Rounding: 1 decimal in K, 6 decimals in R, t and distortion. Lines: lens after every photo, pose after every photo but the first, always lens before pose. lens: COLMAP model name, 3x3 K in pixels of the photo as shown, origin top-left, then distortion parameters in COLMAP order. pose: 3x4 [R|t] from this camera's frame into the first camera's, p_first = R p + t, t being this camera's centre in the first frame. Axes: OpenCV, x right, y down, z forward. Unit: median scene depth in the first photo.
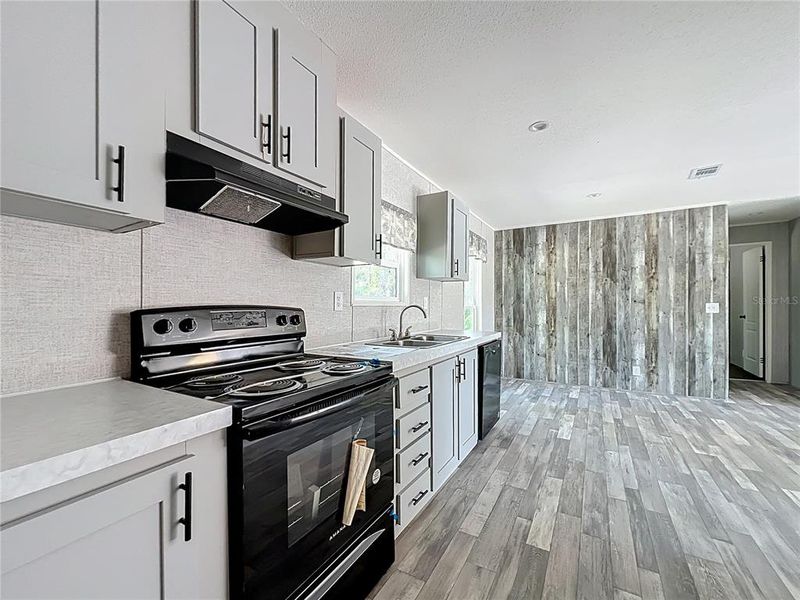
lens RADIAL K [[332.5, 0, 400.5], [0, 332.5, 304.4], [0, 0, 1]] dist [0.000174, 0.000424]
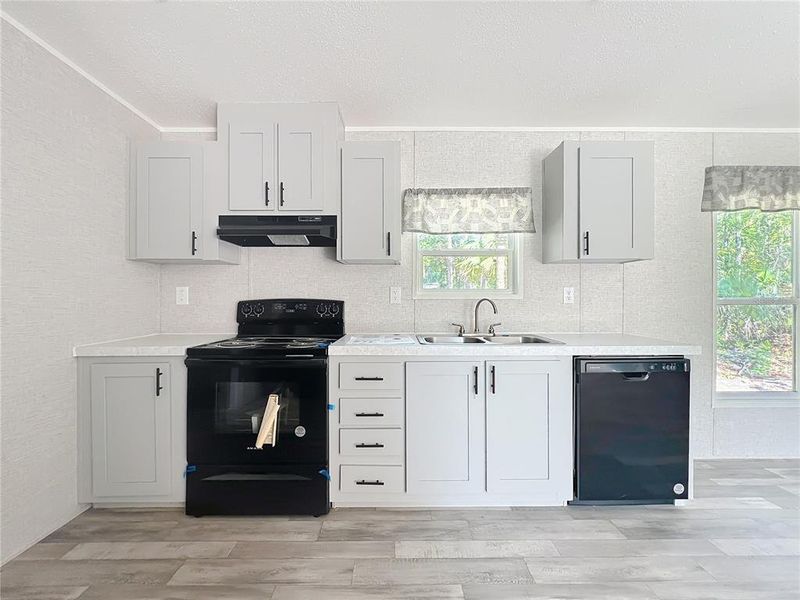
lens RADIAL K [[323.1, 0, 395.5], [0, 323.1, 301.2], [0, 0, 1]] dist [-0.000161, 0.000067]
pose [[0.505418, -0.005851, -0.862855, 0.820984], [0.007413, 0.999970, -0.002439, 0.013287], [0.862843, -0.005164, 0.505446, 0.474923]]
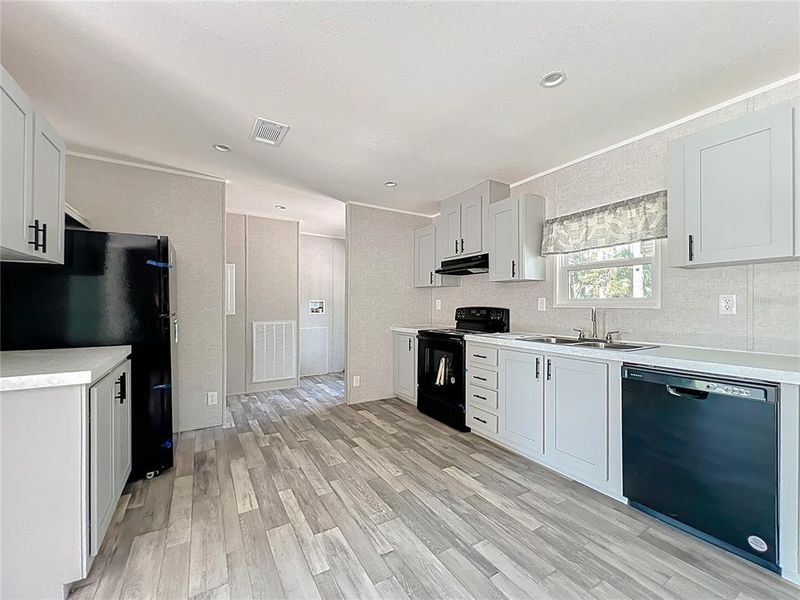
lens RADIAL K [[323.1, 0, 395.5], [0, 323.1, 301.2], [0, 0, 1]] dist [-0.000161, 0.000067]
pose [[-0.484165, -0.015215, -0.874845, 1.459145], [0.000745, 0.999841, -0.017801, 0.000630], [0.874977, -0.009270, -0.484076, 1.209585]]
